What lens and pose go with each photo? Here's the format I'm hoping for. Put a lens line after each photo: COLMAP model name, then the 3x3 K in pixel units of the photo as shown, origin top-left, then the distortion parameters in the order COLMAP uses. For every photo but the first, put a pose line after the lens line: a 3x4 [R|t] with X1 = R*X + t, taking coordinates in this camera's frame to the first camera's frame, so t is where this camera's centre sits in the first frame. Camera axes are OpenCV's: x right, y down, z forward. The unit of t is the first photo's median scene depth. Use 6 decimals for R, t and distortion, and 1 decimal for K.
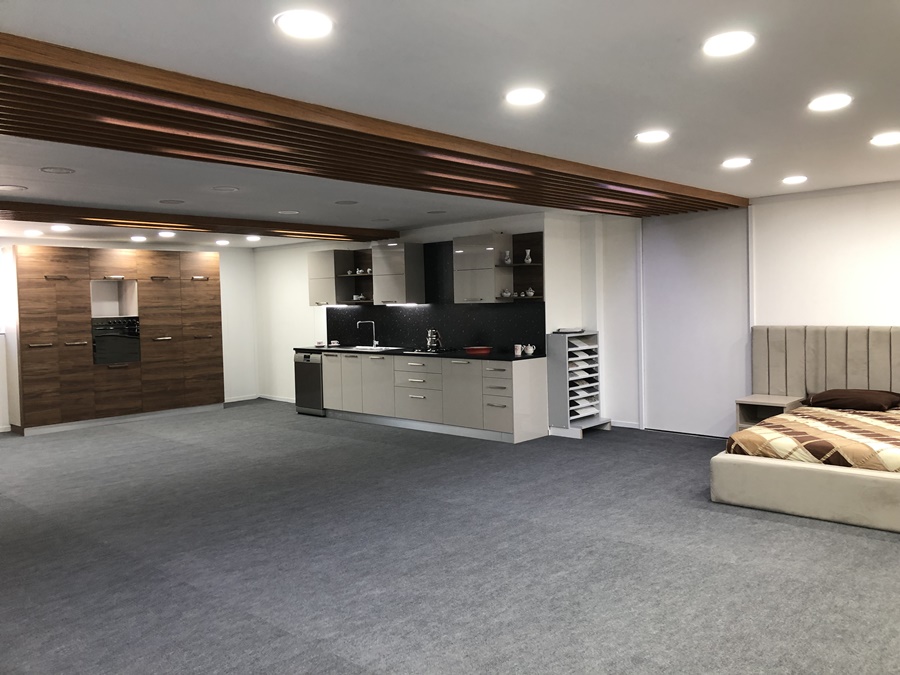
lens RADIAL K [[734.5, 0, 463.4], [0, 734.5, 327.6], [0, 0, 1]] dist [0.036973, -0.037527]
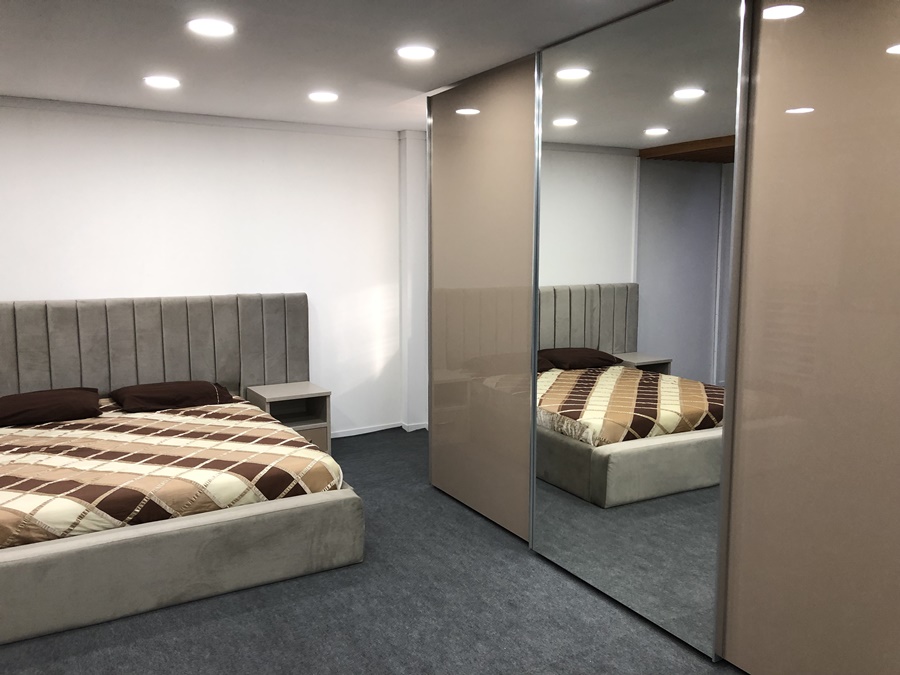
lens RADIAL K [[734.5, 0, 446.5], [0, 734.5, 334.5], [0, 0, 1]] dist [0.036973, -0.037527]
pose [[0.311937, -0.085555, 0.946243, -0.016590], [0.026400, 0.996333, 0.081381, -0.024539], [-0.949736, -0.000405, 0.313051, 0.559263]]
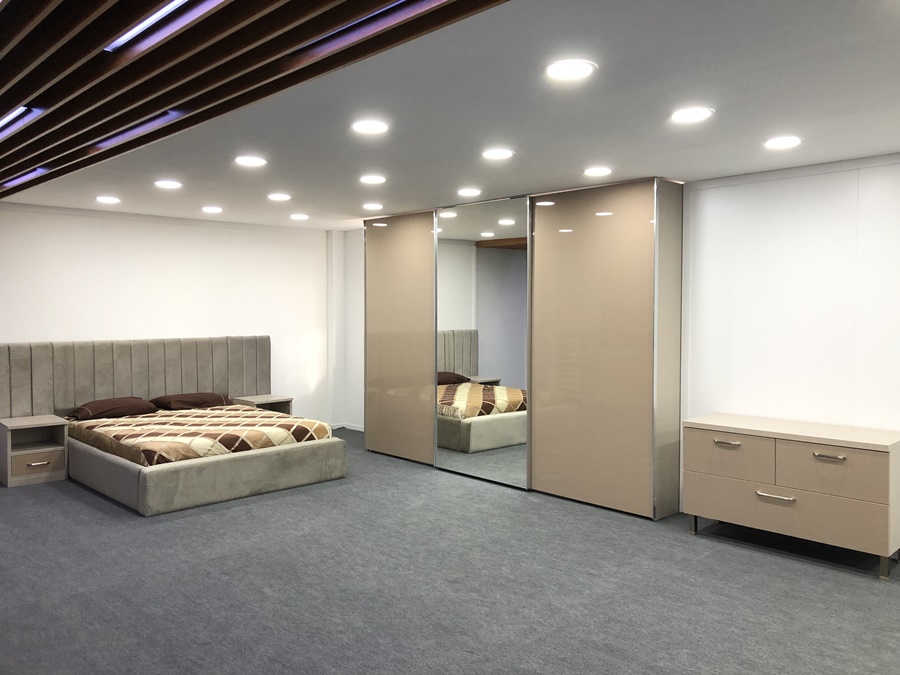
lens RADIAL K [[734.5, 0, 447.2], [0, 734.5, 337.4], [0, 0, 1]] dist [0.036973, -0.037527]
pose [[0.082670, -0.017955, 0.996415, -0.697317], [0.032249, 0.999362, 0.015332, -0.010244], [-0.996055, 0.030866, 0.083197, 0.564813]]
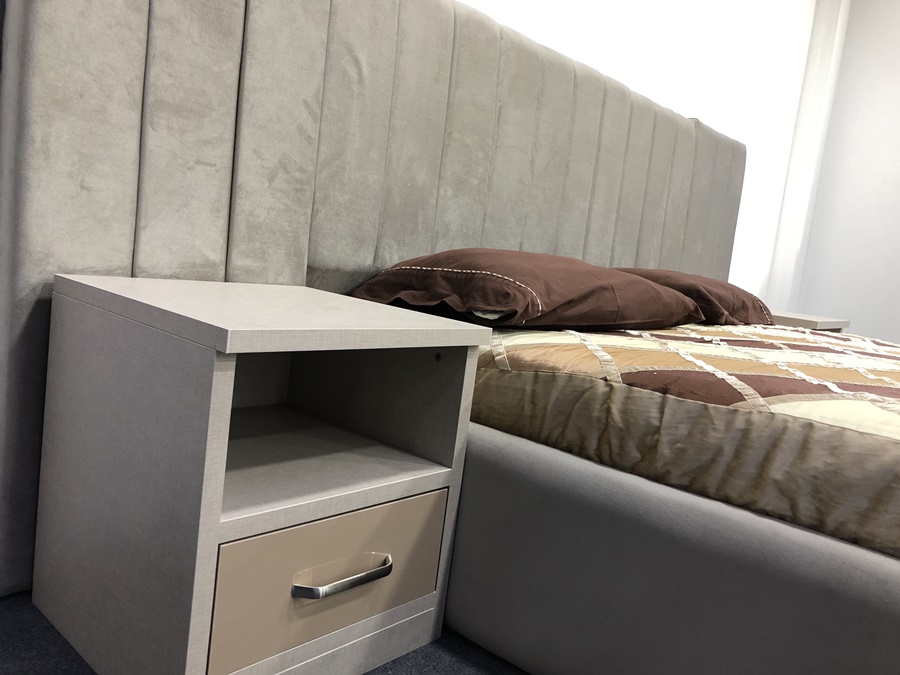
lens RADIAL K [[734.5, 0, 443.7], [0, 734.5, 335.0], [0, 0, 1]] dist [0.036973, -0.037527]
pose [[-0.013994, -0.114740, 0.993297, 0.360501], [-0.088274, 0.989657, 0.113076, 0.117213], [-0.995998, -0.086100, -0.023978, 1.399020]]
